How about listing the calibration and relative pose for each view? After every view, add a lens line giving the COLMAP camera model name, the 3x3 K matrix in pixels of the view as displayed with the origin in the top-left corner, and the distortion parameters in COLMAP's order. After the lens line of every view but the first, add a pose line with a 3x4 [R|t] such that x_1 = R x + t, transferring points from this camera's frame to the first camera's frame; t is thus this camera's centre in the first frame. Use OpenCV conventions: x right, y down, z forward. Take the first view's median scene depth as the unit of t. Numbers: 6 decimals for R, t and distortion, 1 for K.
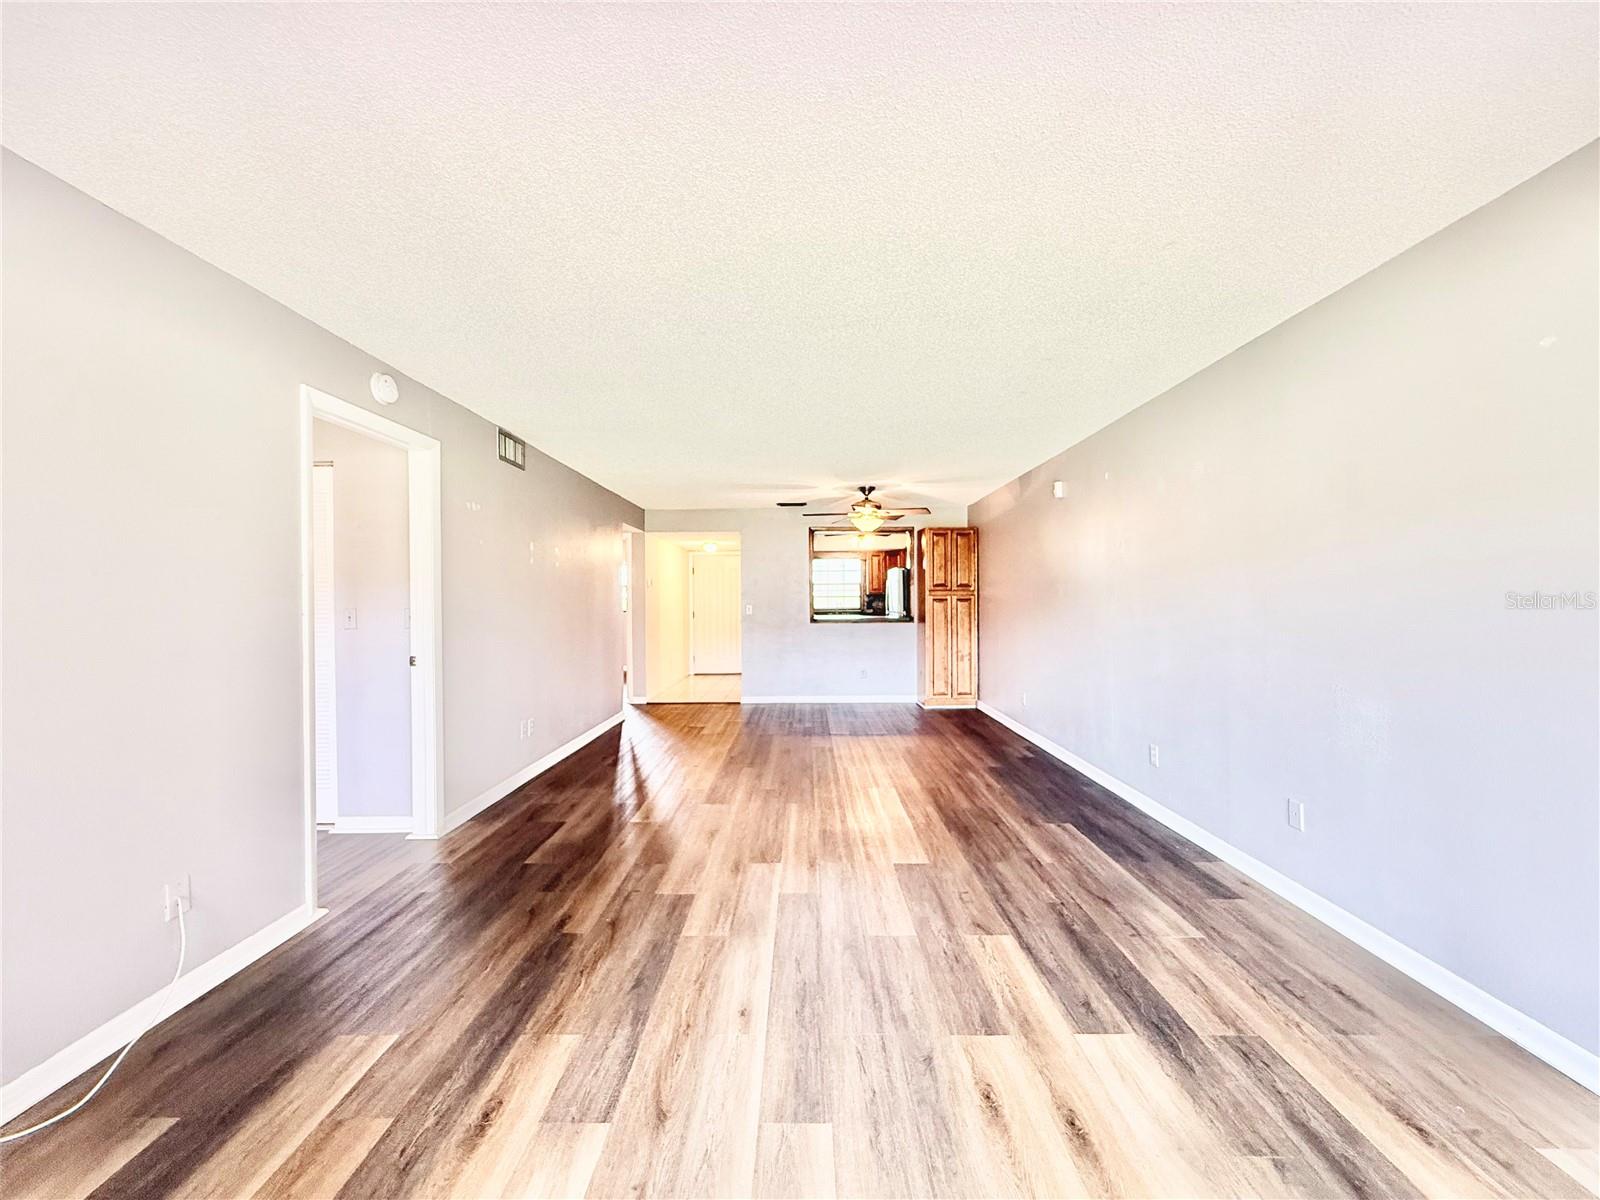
lens RADIAL K [[640.6, 0, 791.0], [0, 640.6, 588.2], [0, 0, 1]] dist [-0.002176, 0.000570]
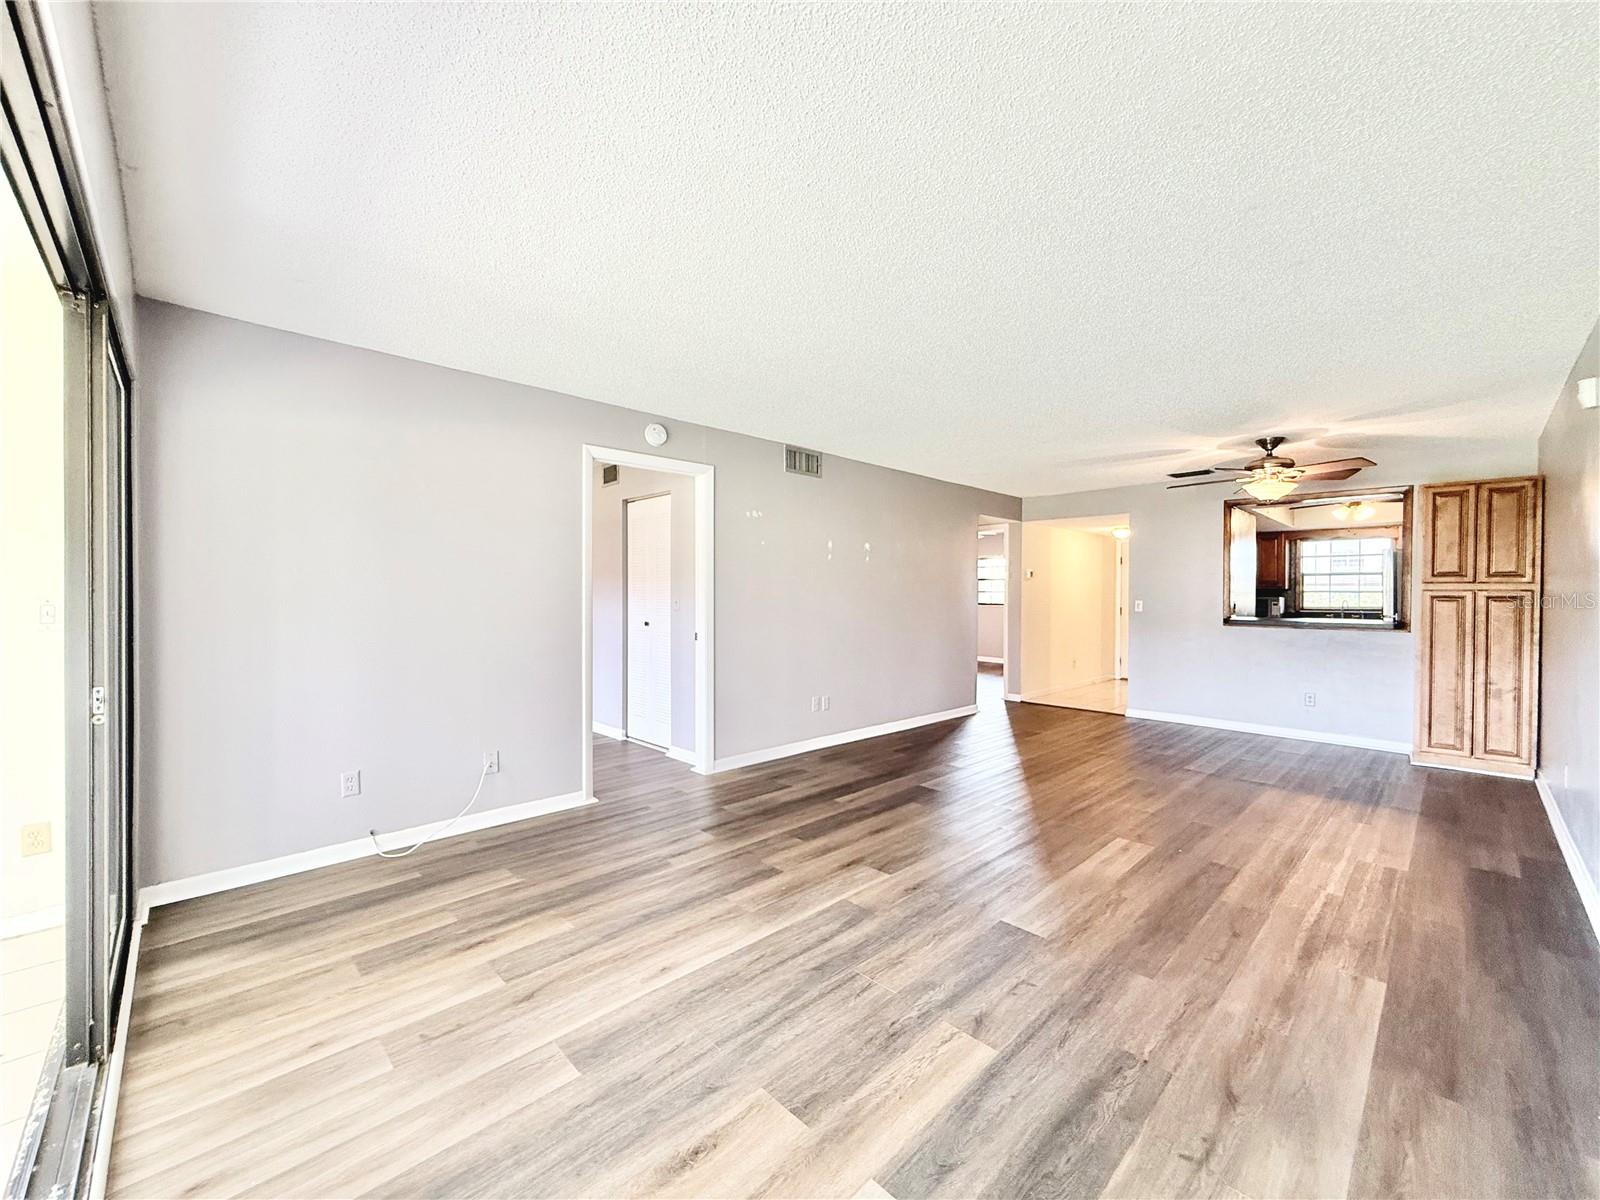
lens RADIAL K [[640.6, 0, 807.3], [0, 640.6, 585.7], [0, 0, 1]] dist [-0.002176, 0.000570]
pose [[0.705338, 0.001548, -0.708869, 0.463773], [0.002524, 0.999986, 0.004696, 0.003646], [0.708866, -0.005101, 0.705324, 0.217720]]
